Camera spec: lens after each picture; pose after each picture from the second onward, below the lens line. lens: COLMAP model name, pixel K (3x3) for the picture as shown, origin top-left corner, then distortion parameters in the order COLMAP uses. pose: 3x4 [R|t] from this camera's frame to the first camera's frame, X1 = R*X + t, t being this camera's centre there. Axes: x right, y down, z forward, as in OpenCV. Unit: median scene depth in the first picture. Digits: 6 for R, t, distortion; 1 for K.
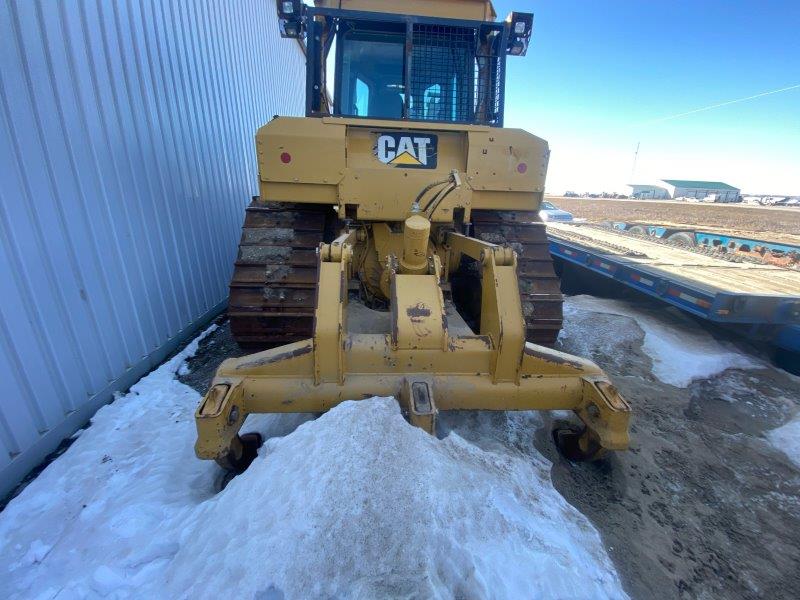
lens RADIAL K [[321.1, 0, 400.1], [0, 321.1, 300.1], [0, 0, 1]] dist [0.020012, -0.019911]
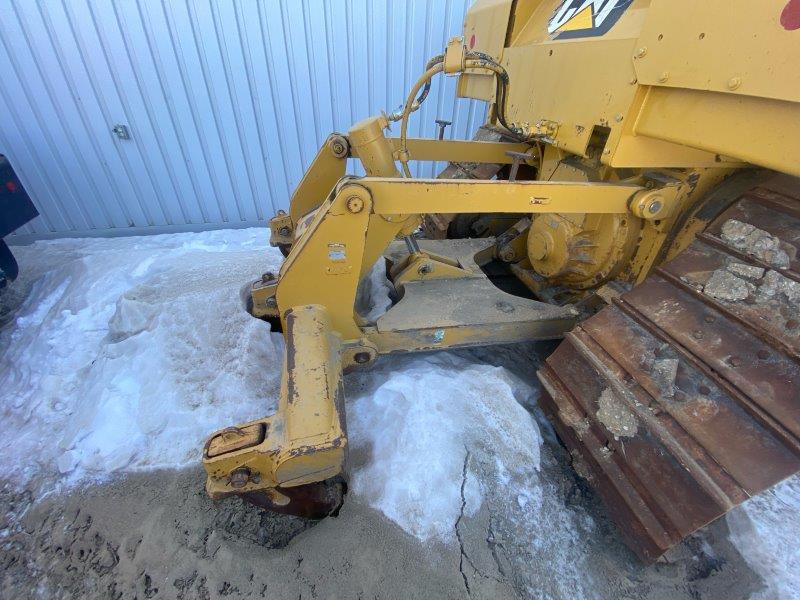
lens RADIAL K [[321.1, 0, 400.1], [0, 321.1, 300.1], [0, 0, 1]] dist [0.020012, -0.019911]
pose [[0.144110, 0.552494, -0.820965, 0.664662], [-0.341636, 0.806393, 0.482717, -0.215028], [0.928718, 0.210907, 0.304961, 0.651626]]
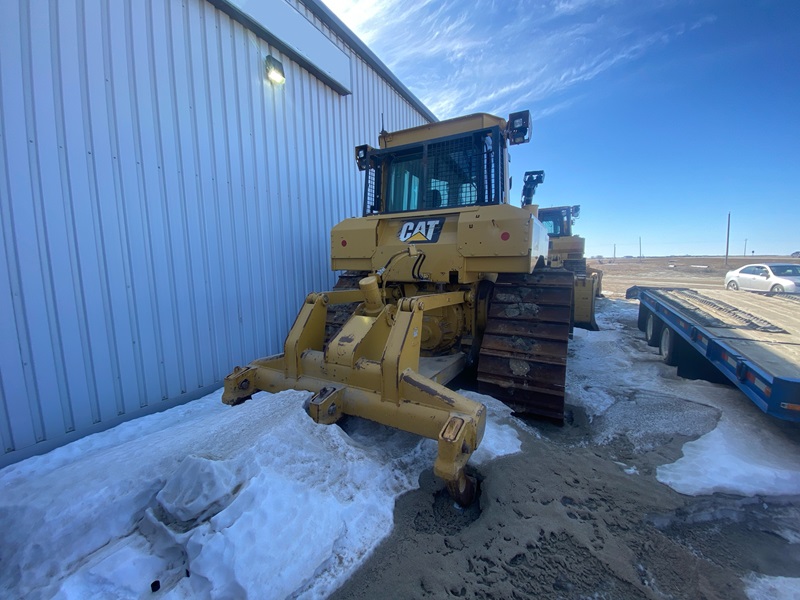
lens RADIAL K [[321.1, 0, 399.6], [0, 321.1, 300.8], [0, 0, 1]] dist [0.057557, -0.039210]
pose [[0.836467, 0.027725, -0.547316, 0.683580], [-0.140057, 0.976368, -0.164590, 0.046560], [0.529819, 0.214329, 0.820582, -0.071867]]
